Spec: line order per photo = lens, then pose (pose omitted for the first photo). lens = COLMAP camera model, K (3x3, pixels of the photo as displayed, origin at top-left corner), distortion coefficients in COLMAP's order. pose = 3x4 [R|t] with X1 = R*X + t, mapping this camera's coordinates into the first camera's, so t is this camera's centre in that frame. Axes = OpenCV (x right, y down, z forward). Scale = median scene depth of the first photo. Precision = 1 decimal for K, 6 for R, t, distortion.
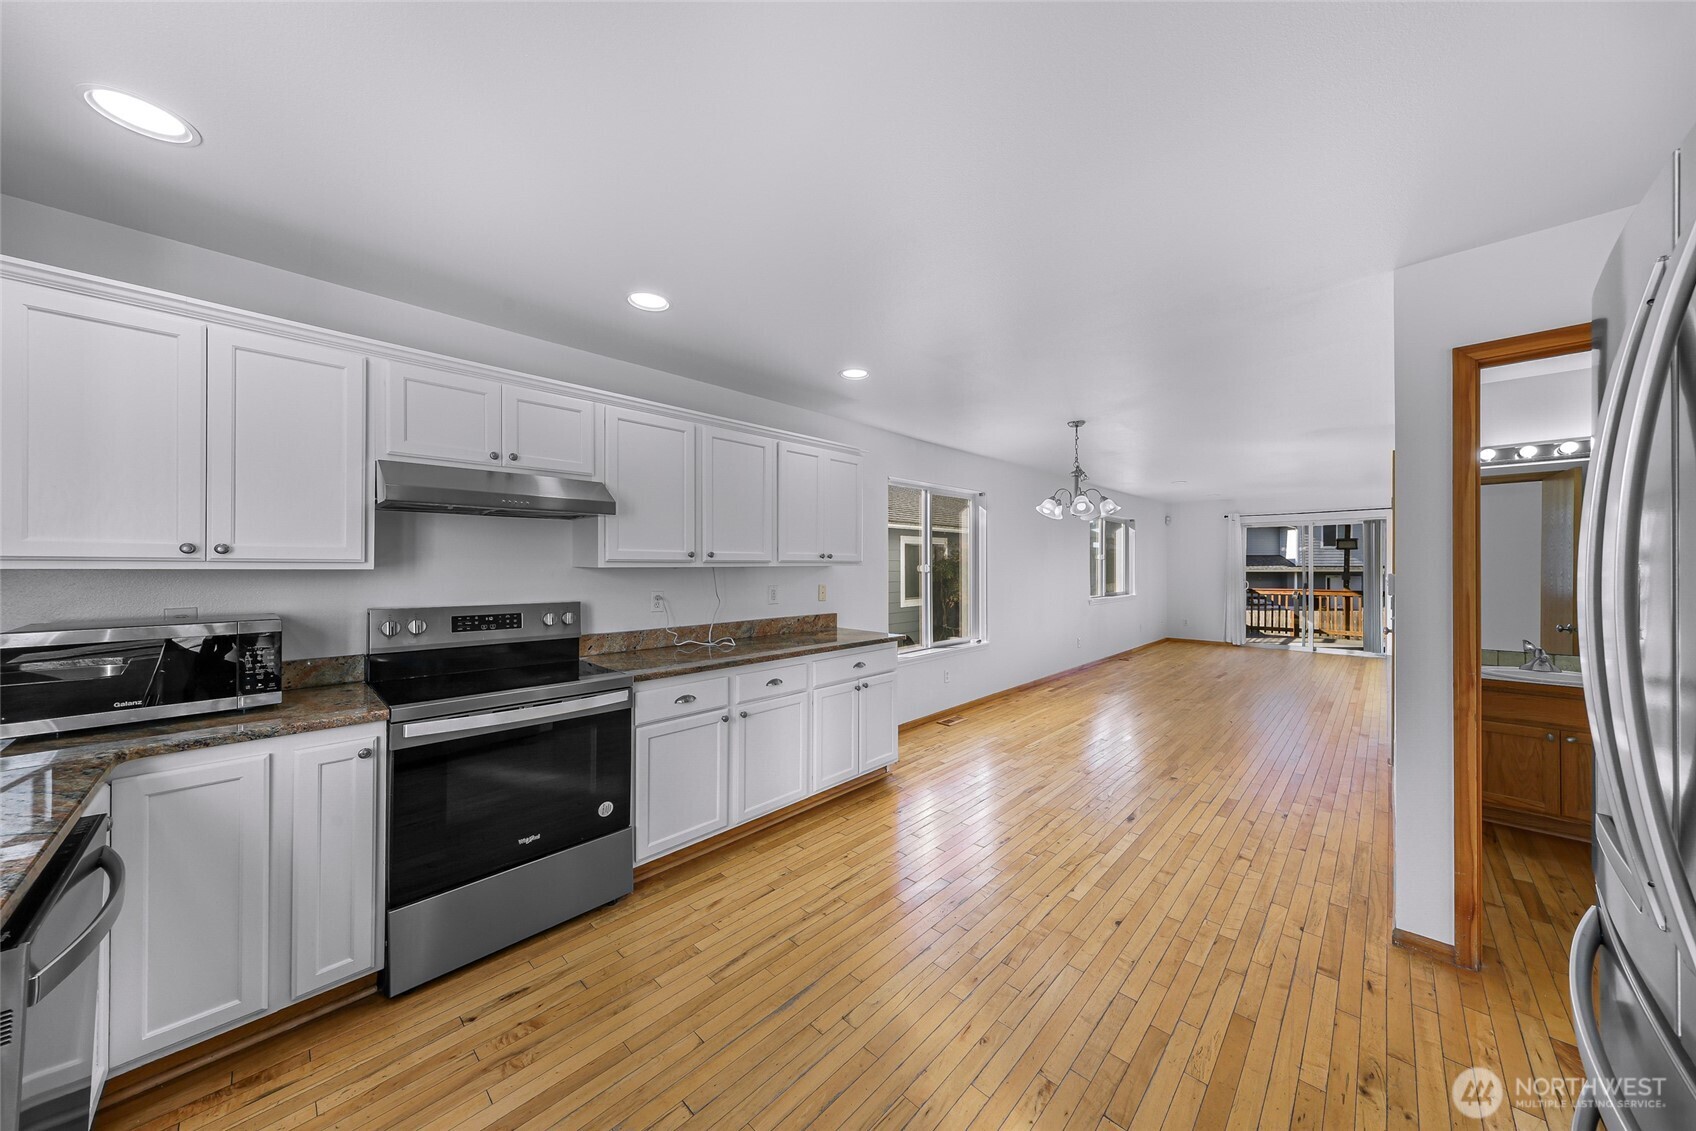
lens RADIAL K [[584.3, 0, 845.3], [0, 584.3, 564.5], [0, 0, 1]] dist [-0.000909, -0.000066]
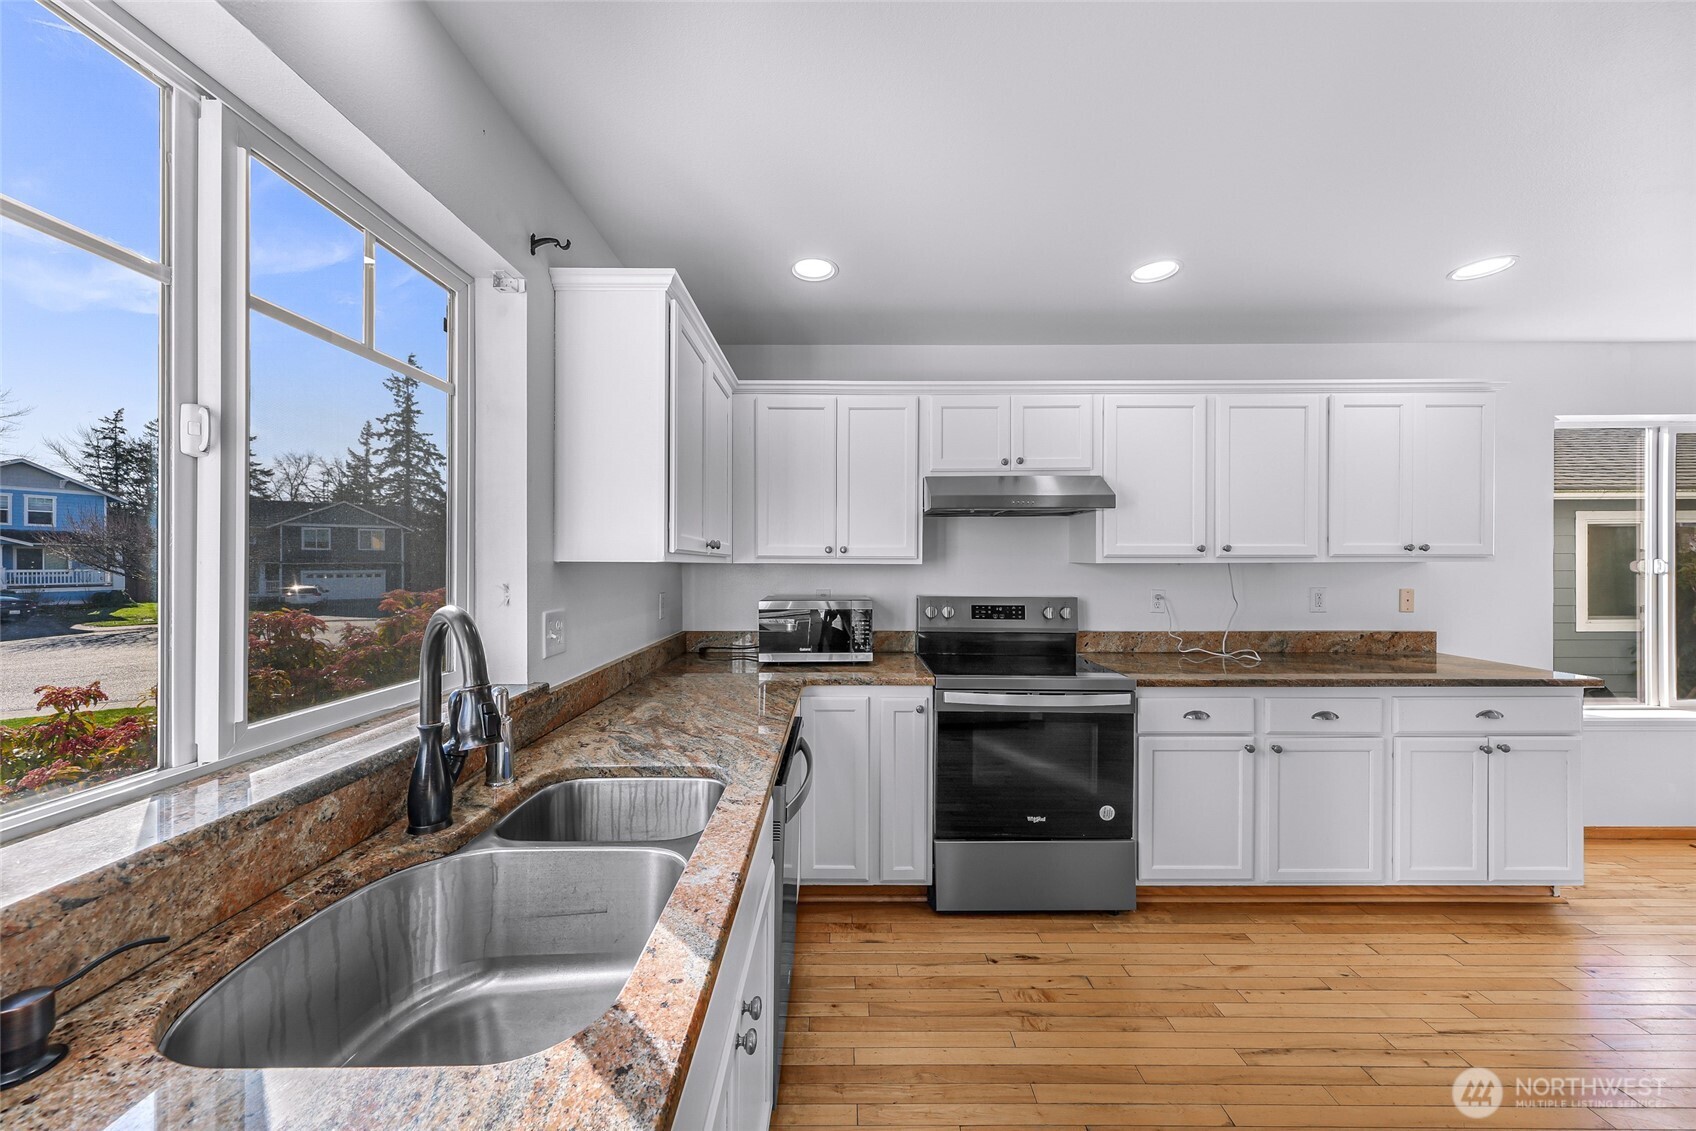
lens RADIAL K [[591.5, 0, 847.5], [0, 591.5, 562.0], [0, 0, 1]] dist [0.001126, -0.000119]
pose [[0.676106, 0.001295, -0.736803, 0.023544], [0.000980, 0.999996, 0.002657, 0.000074], [0.736804, -0.002519, 0.676102, 0.024451]]
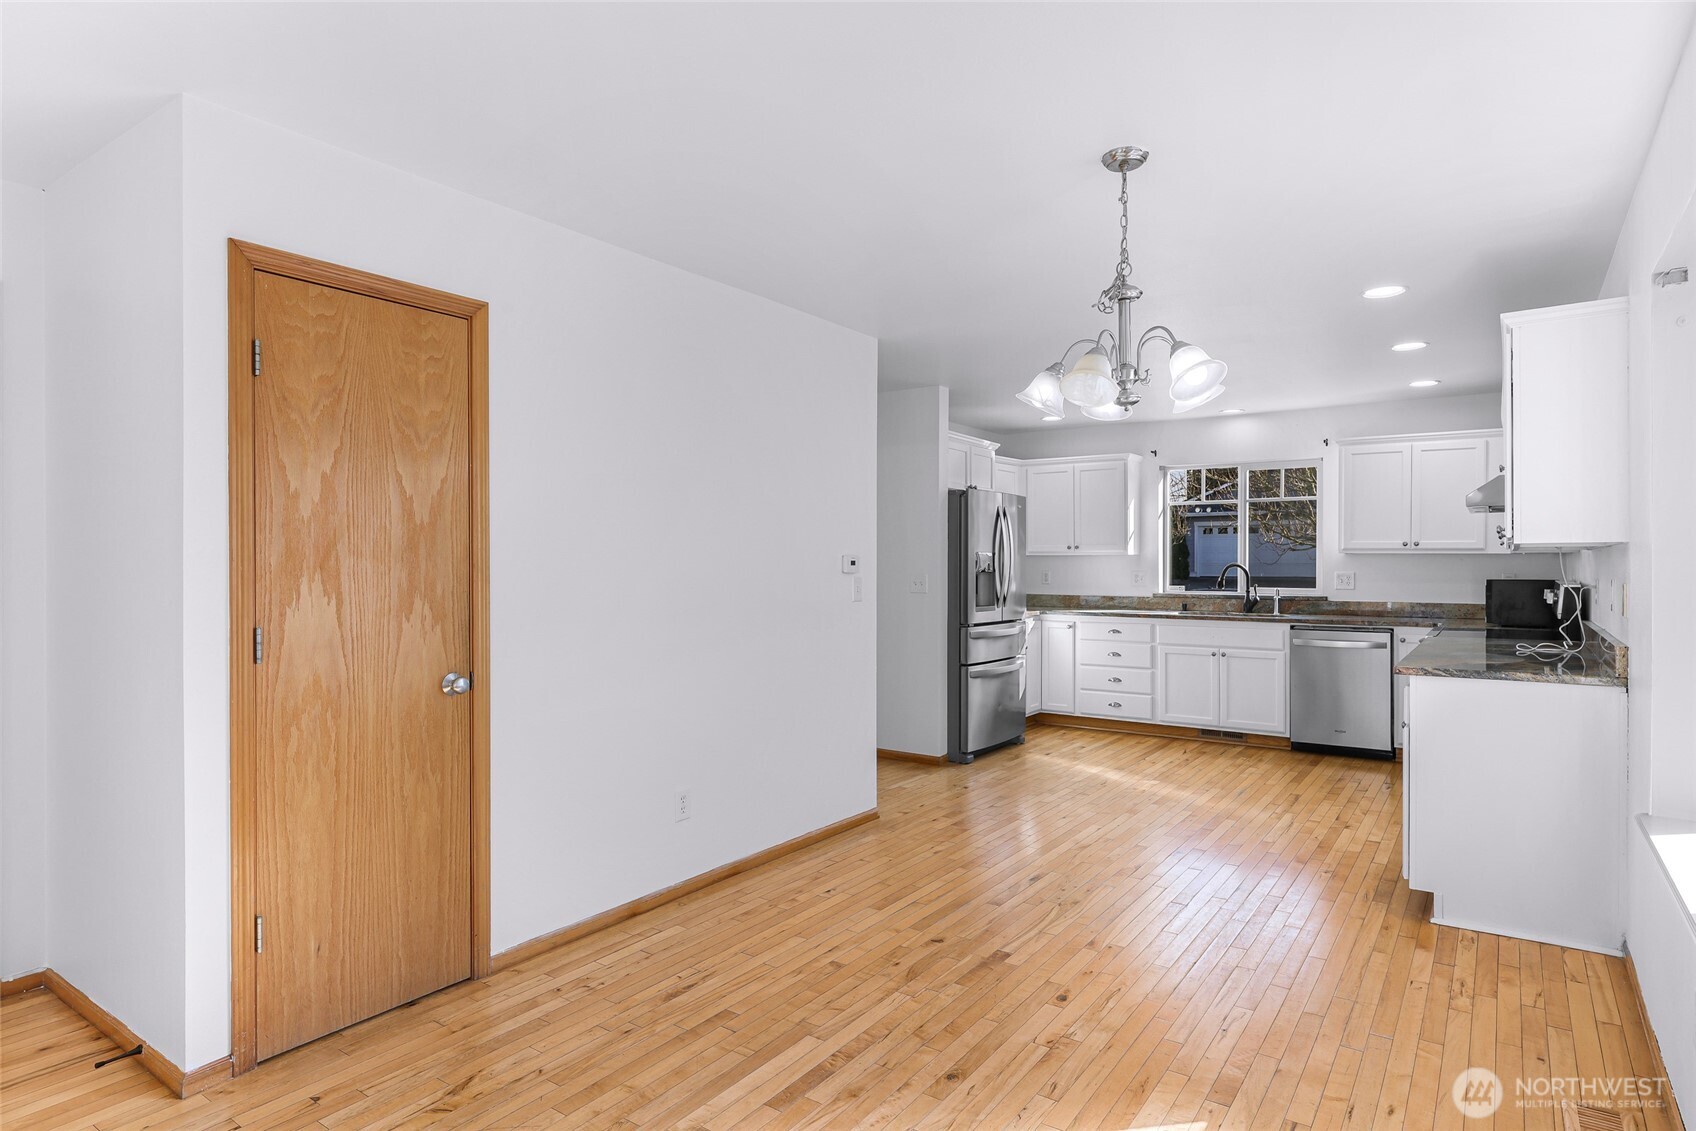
lens RADIAL K [[938.4, 0, 838.4], [0, 938.4, 563.1], [0, 0, 1]] dist [-0.000725, 0.000646]
pose [[-0.991607, -0.000300, -0.129291, 1.641163], [0.000129, 0.999995, -0.003313, 0.051421], [0.129291, -0.003302, -0.991601, 4.004081]]
